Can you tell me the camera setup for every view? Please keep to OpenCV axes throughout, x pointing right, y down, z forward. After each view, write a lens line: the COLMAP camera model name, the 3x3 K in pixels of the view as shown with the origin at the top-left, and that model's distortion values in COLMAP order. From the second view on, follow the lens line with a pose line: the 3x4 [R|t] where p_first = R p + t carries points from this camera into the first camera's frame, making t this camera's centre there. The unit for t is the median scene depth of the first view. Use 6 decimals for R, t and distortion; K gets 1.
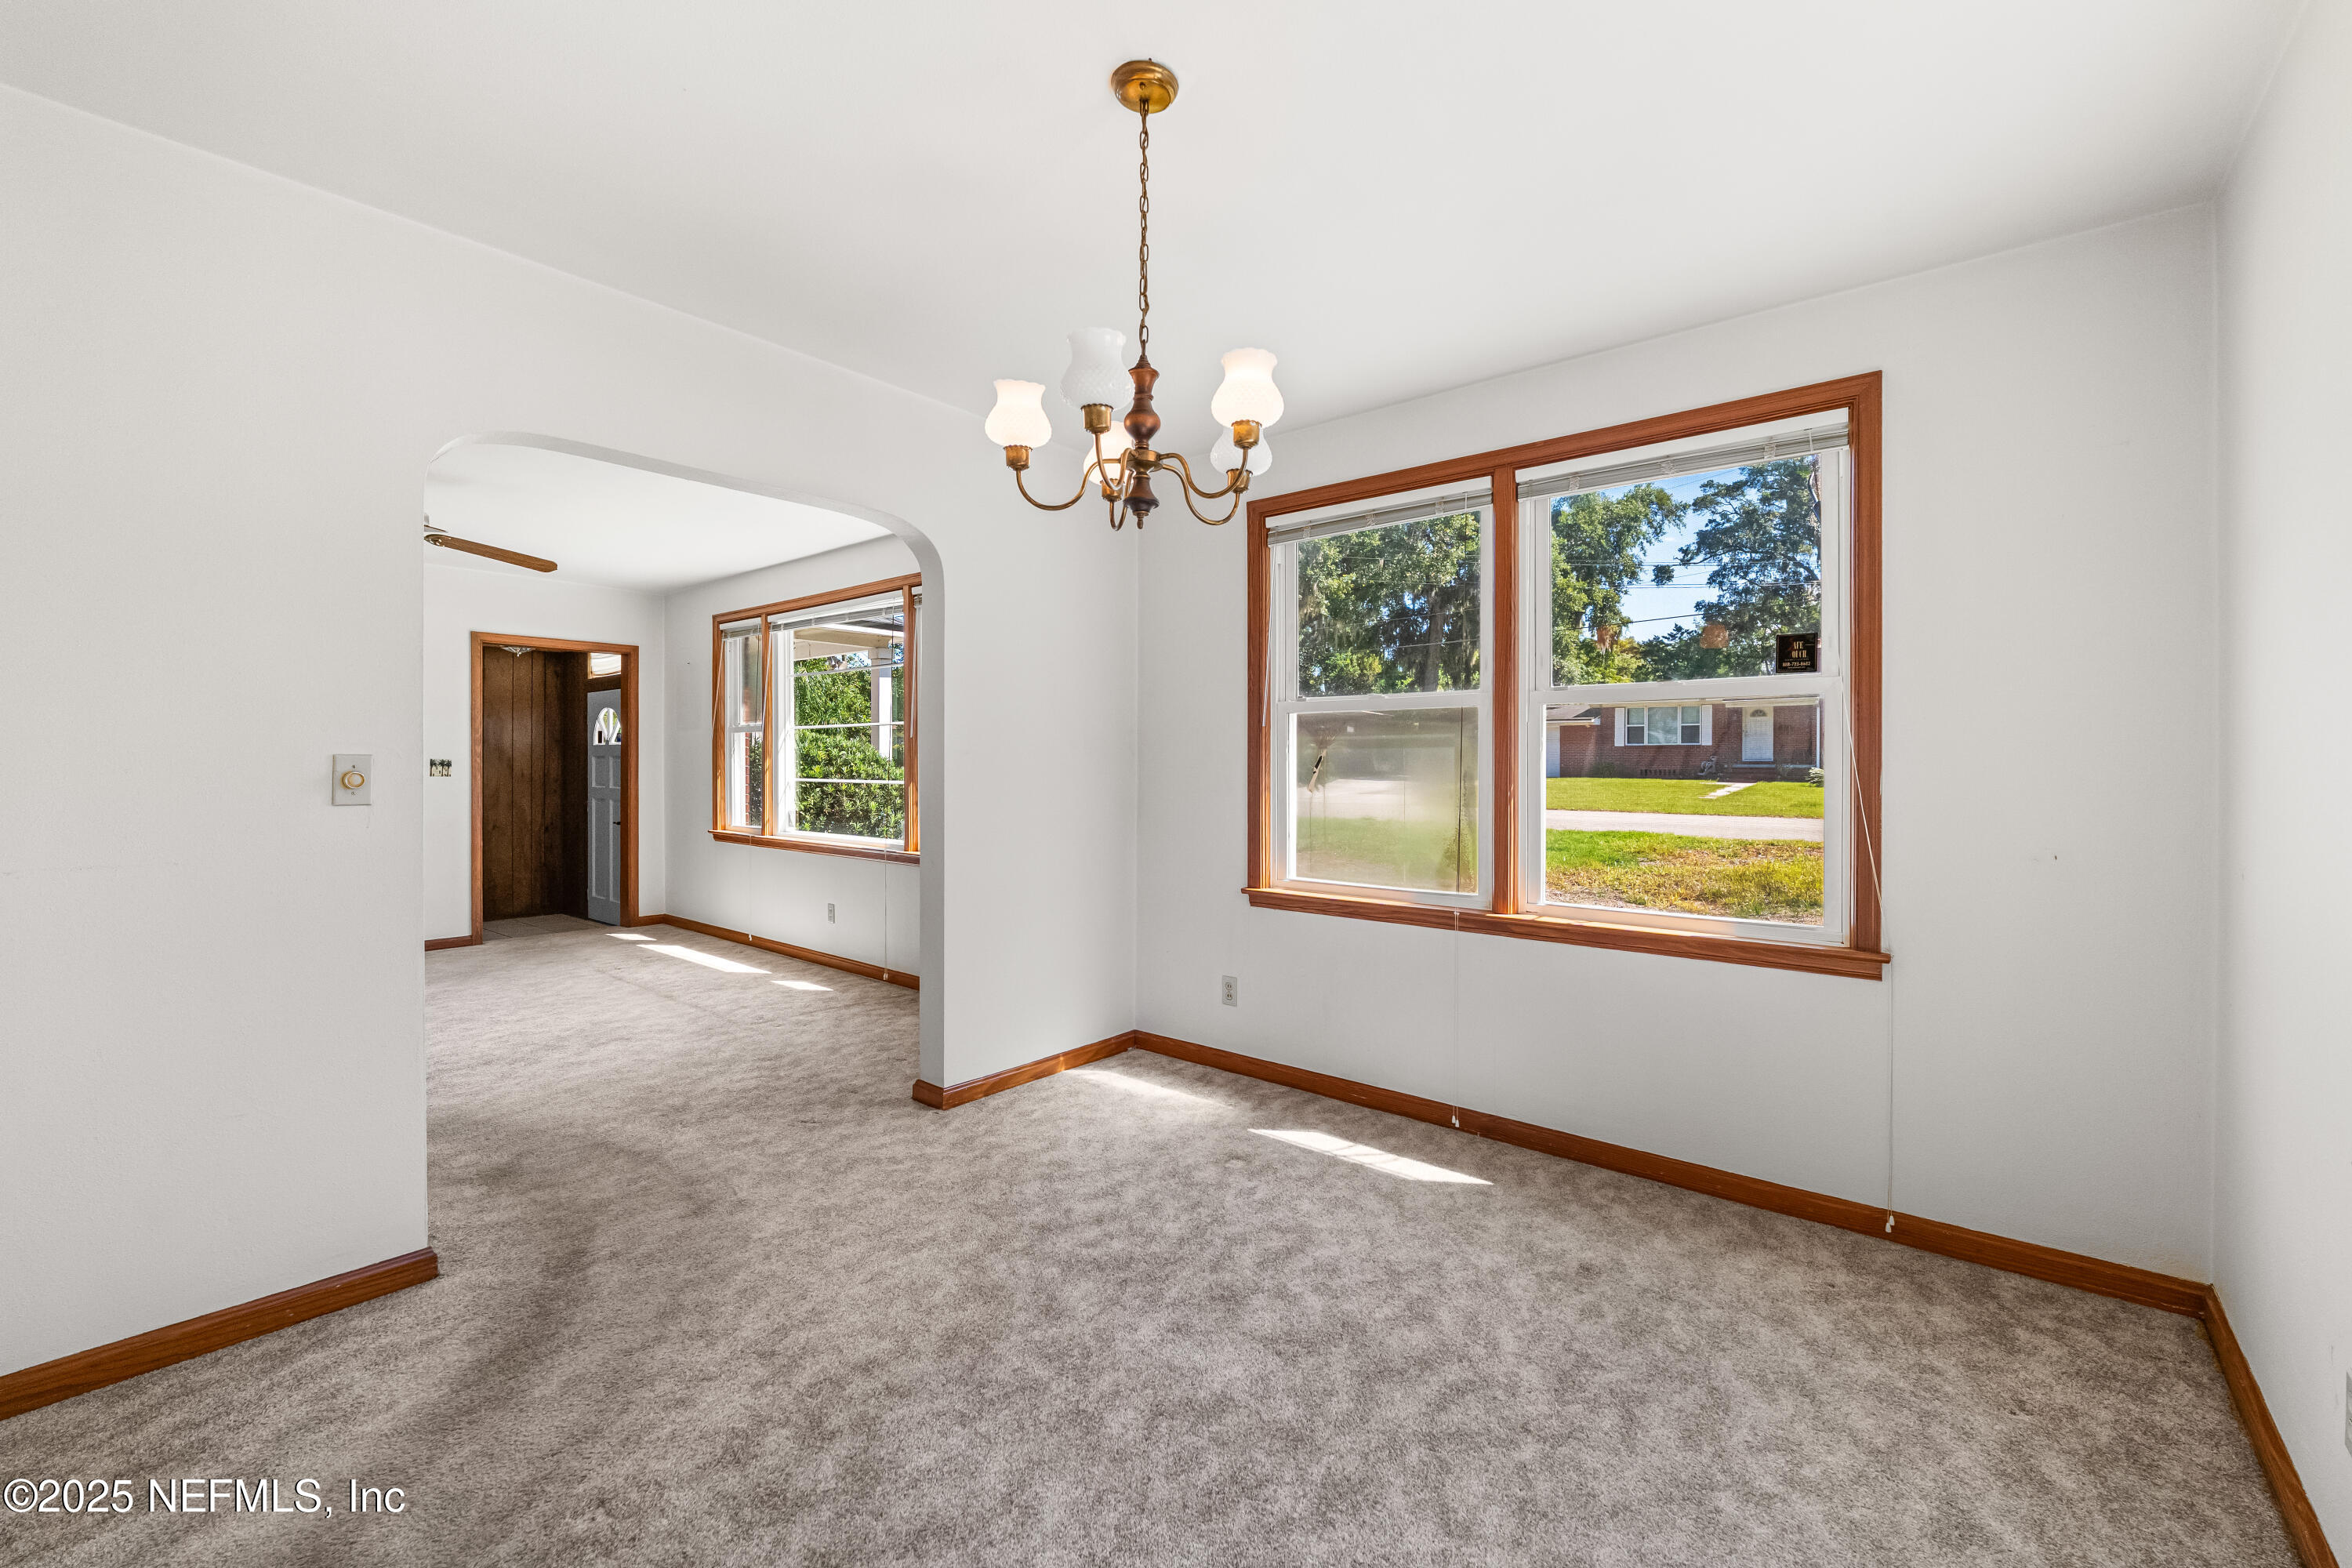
lens RADIAL K [[964.6, 0, 1169.0], [0, 964.6, 765.6], [0, 0, 1]] dist [-0.009767, -0.000057]
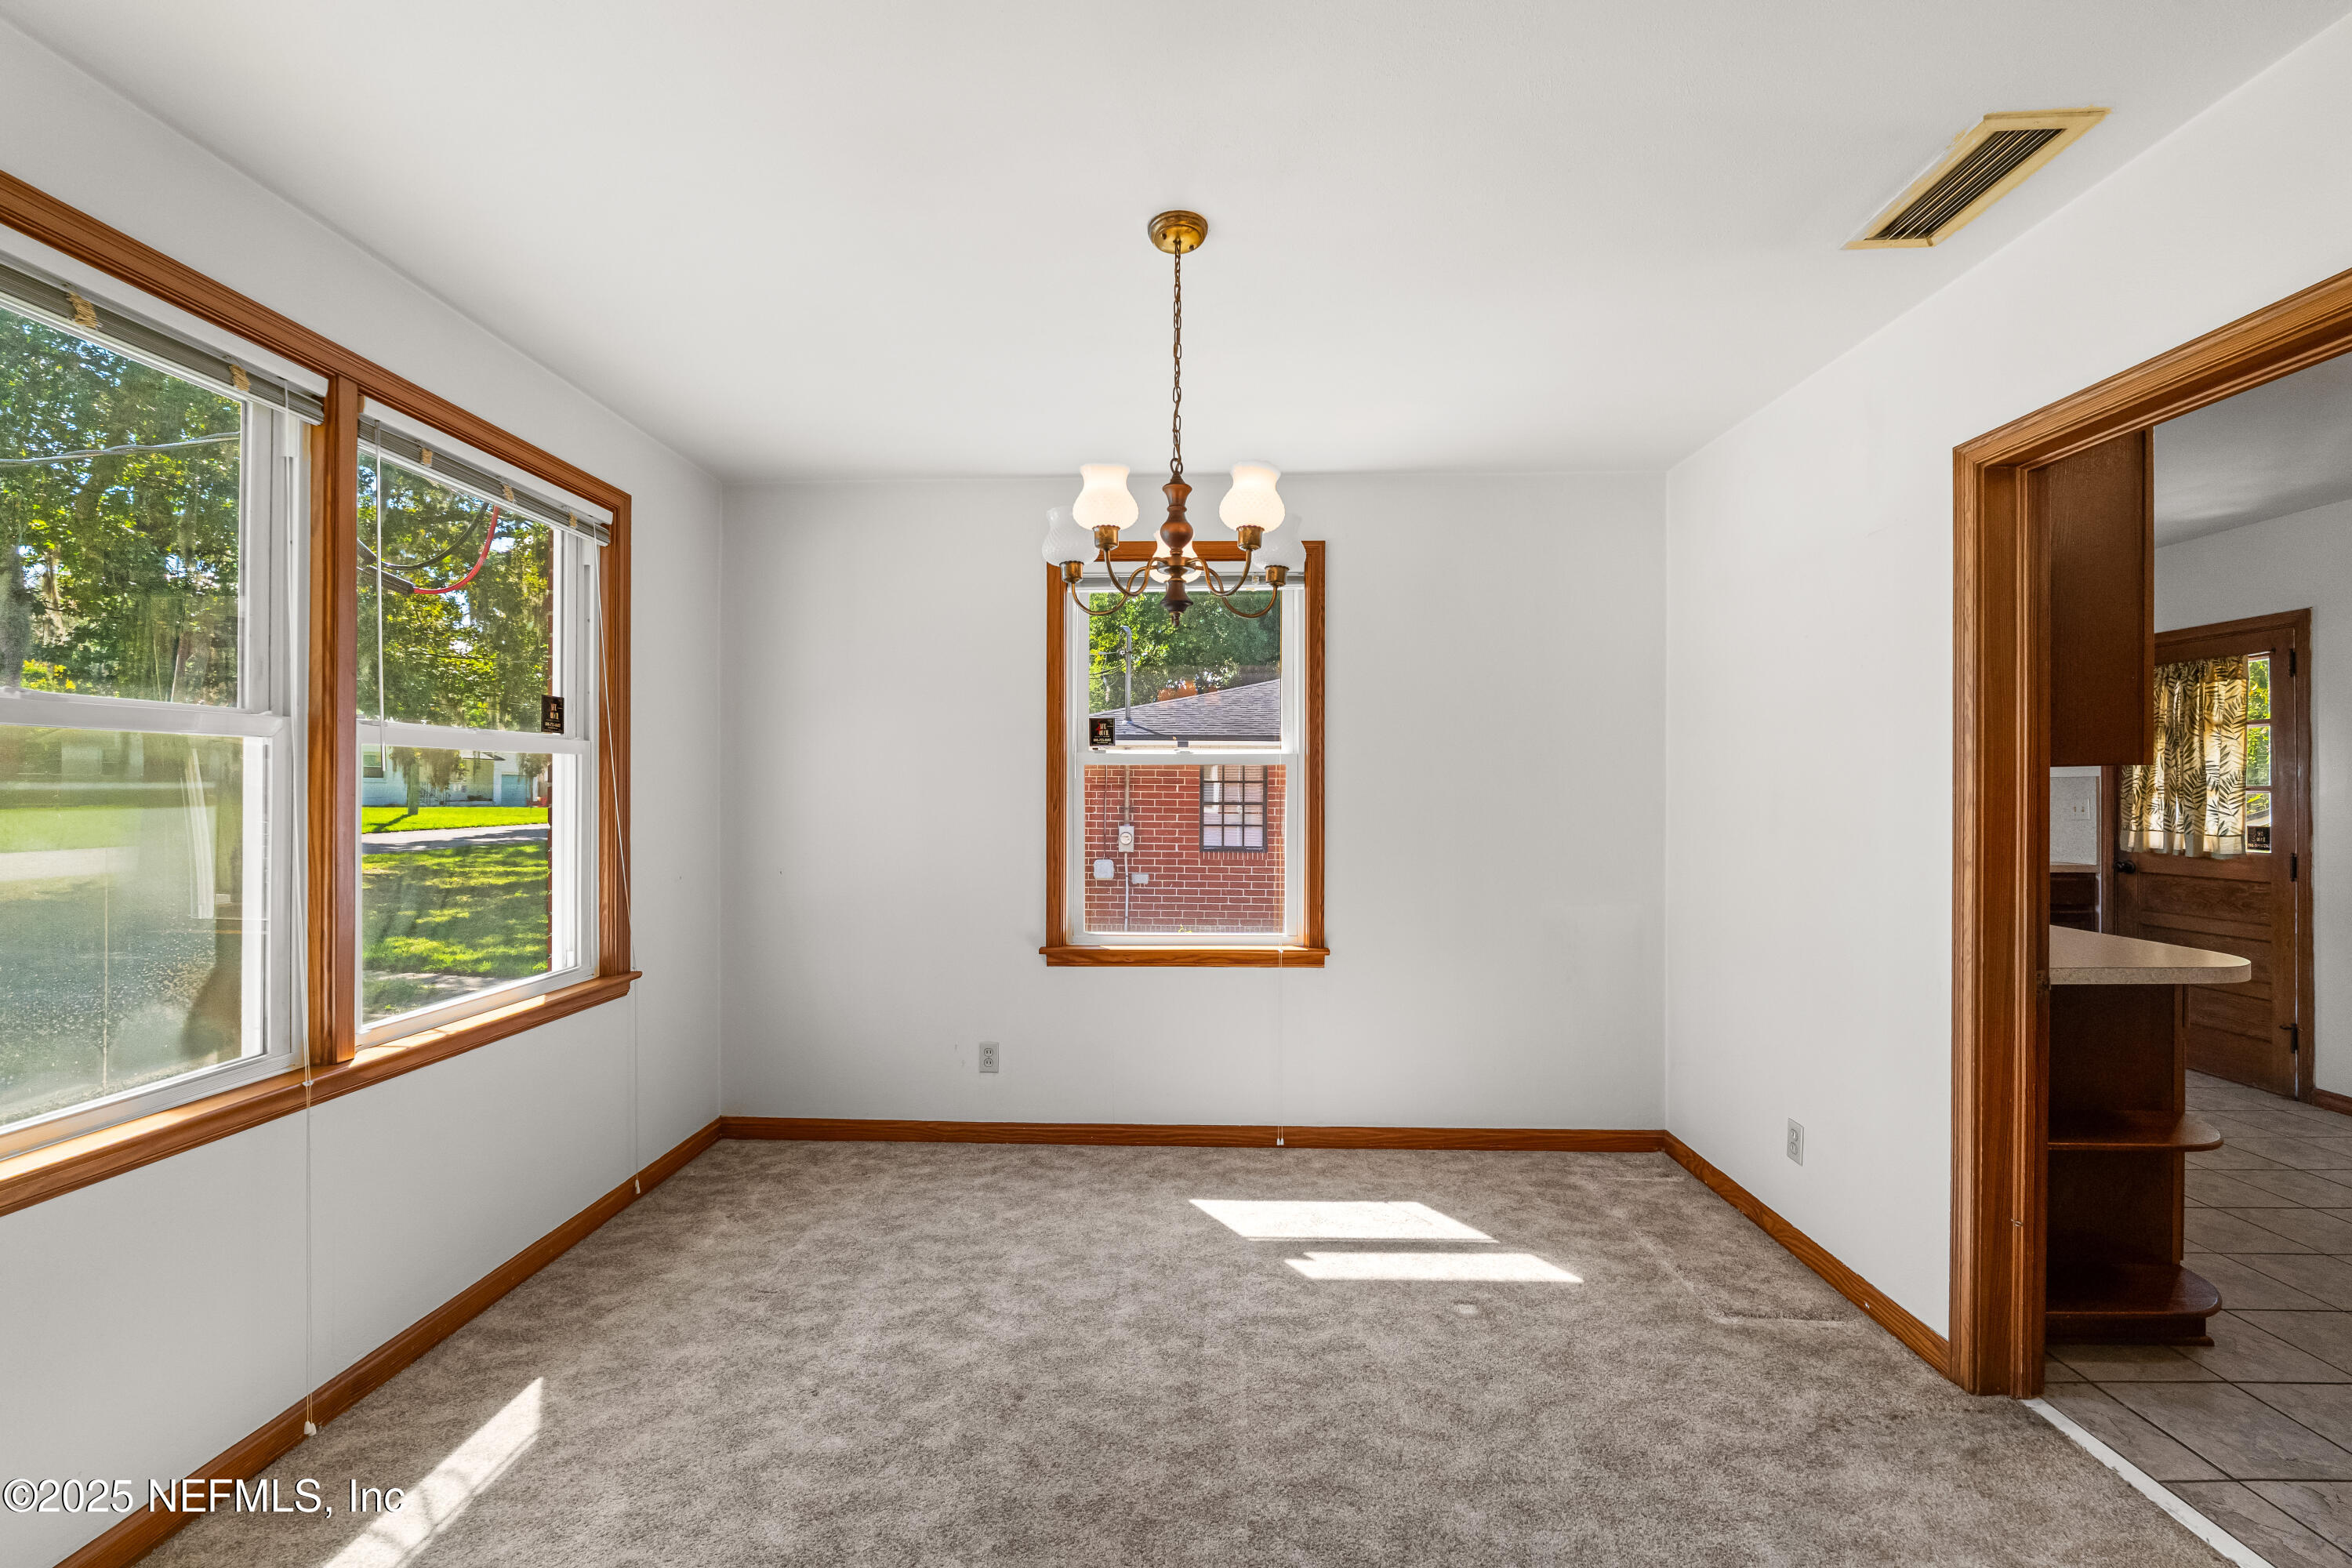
lens RADIAL K [[964.6, 0, 1170.6], [0, 964.6, 793.4], [0, 0, 1]] dist [-0.009767, -0.000057]
pose [[-0.614394, -0.012872, 0.788894, -0.672770], [-0.005055, 0.999911, 0.012379, -0.053103], [-0.788983, 0.003618, -0.614404, 1.259786]]
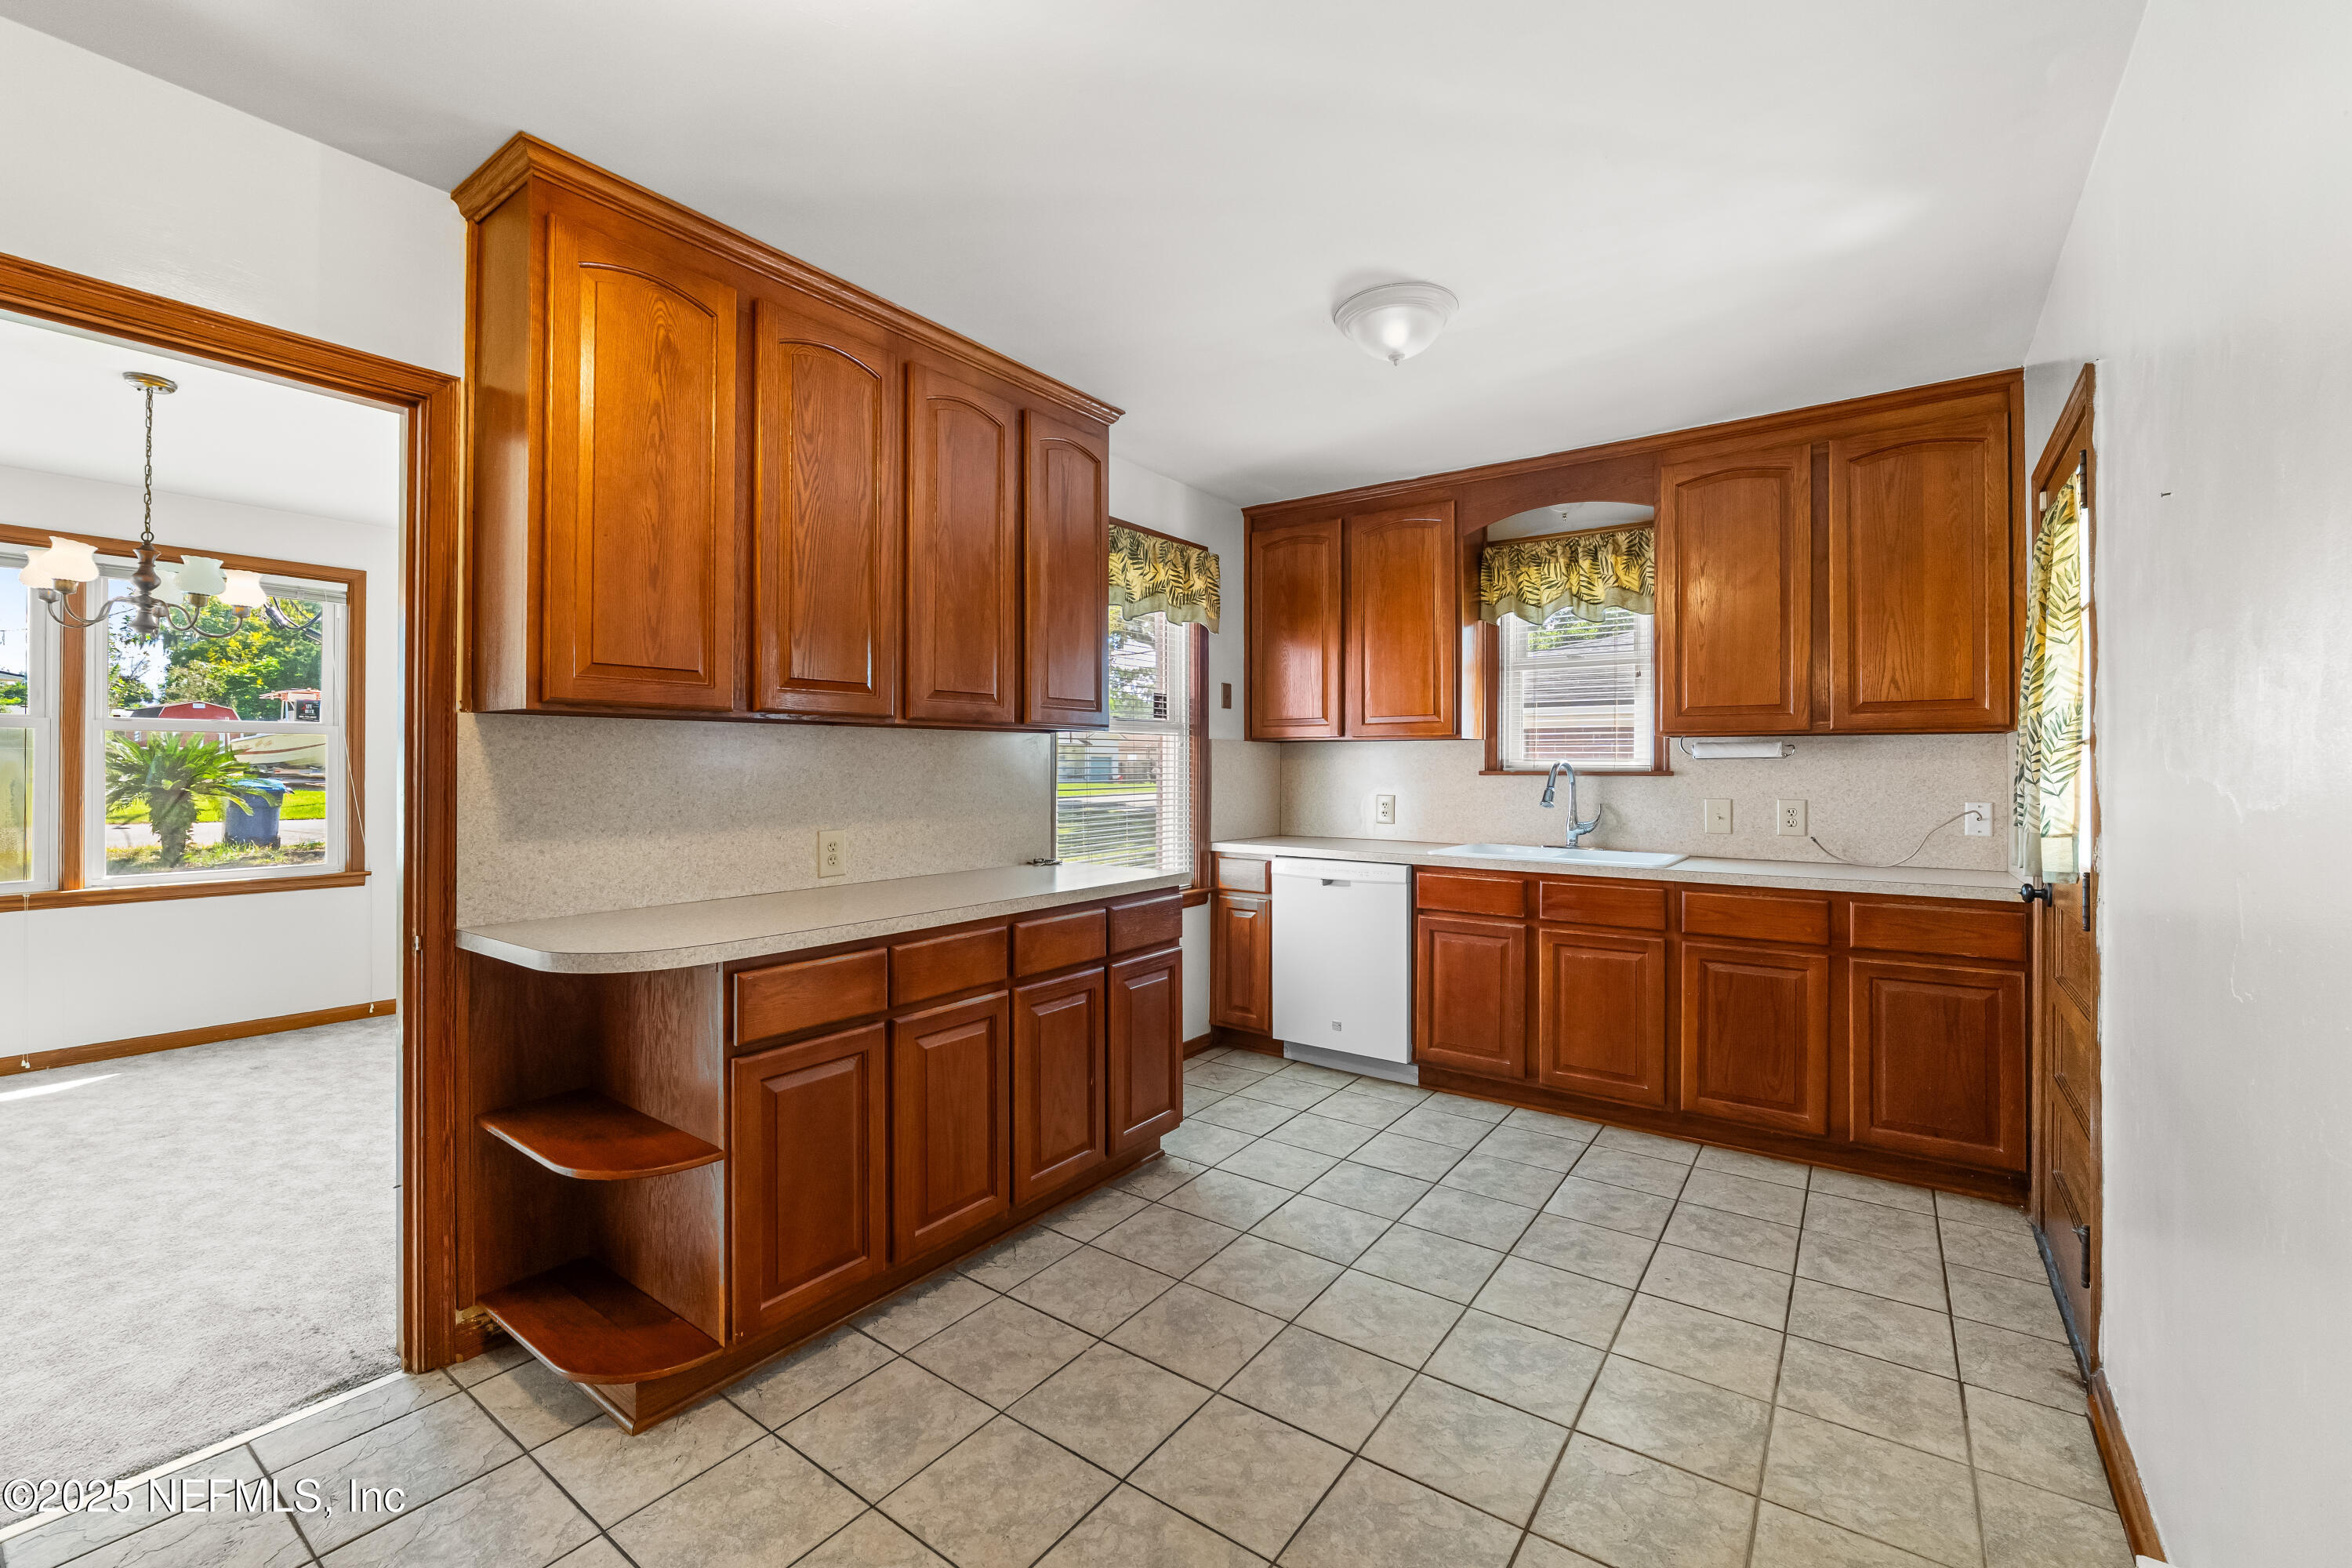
lens RADIAL K [[964.6, 0, 1165.1], [0, 964.6, 771.0], [0, 0, 1]] dist [-0.009767, -0.000057]
pose [[-0.064786, -0.008975, 0.997859, -1.355221], [-0.001286, 0.999959, 0.008910, -0.027337], [-0.997898, -0.000706, -0.064795, -0.510005]]
